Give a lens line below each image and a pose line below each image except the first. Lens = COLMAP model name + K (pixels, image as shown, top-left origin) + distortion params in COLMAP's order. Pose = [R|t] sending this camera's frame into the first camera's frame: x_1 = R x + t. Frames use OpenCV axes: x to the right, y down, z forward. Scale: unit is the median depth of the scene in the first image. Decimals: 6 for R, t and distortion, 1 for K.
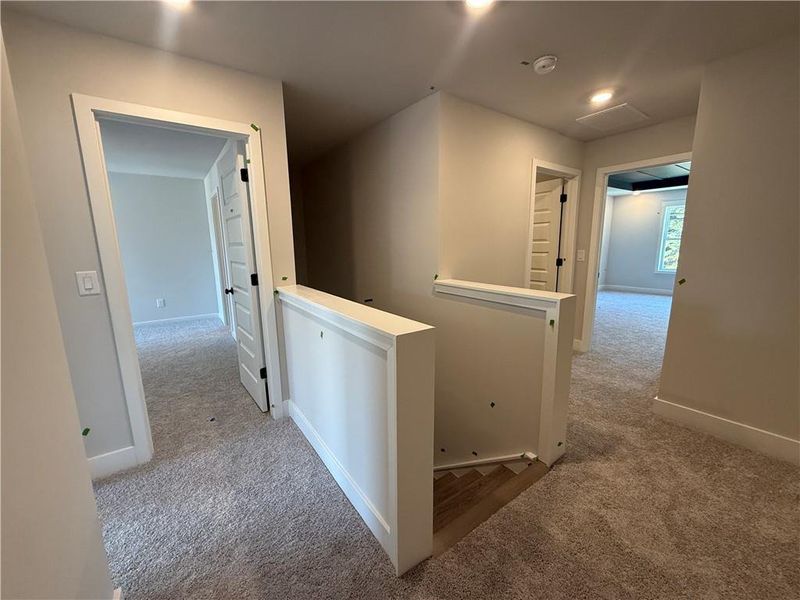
lens RADIAL K [[320.0, 0, 396.4], [0, 320.0, 301.7], [0, 0, 1]] dist [0.000064, 0.000074]
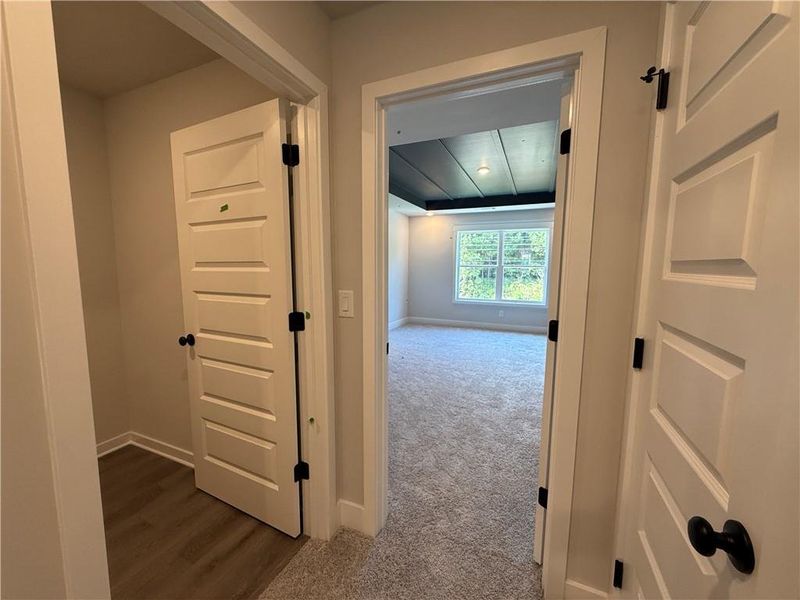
lens RADIAL K [[320.0, 0, 396.4], [0, 320.0, 301.7], [0, 0, 1]] dist [0.000064, 0.000074]
pose [[0.859876, -0.037624, 0.509115, 0.417331], [0.072577, 0.996160, -0.048962, -0.119795], [-0.505318, 0.079051, 0.859305, 0.607107]]
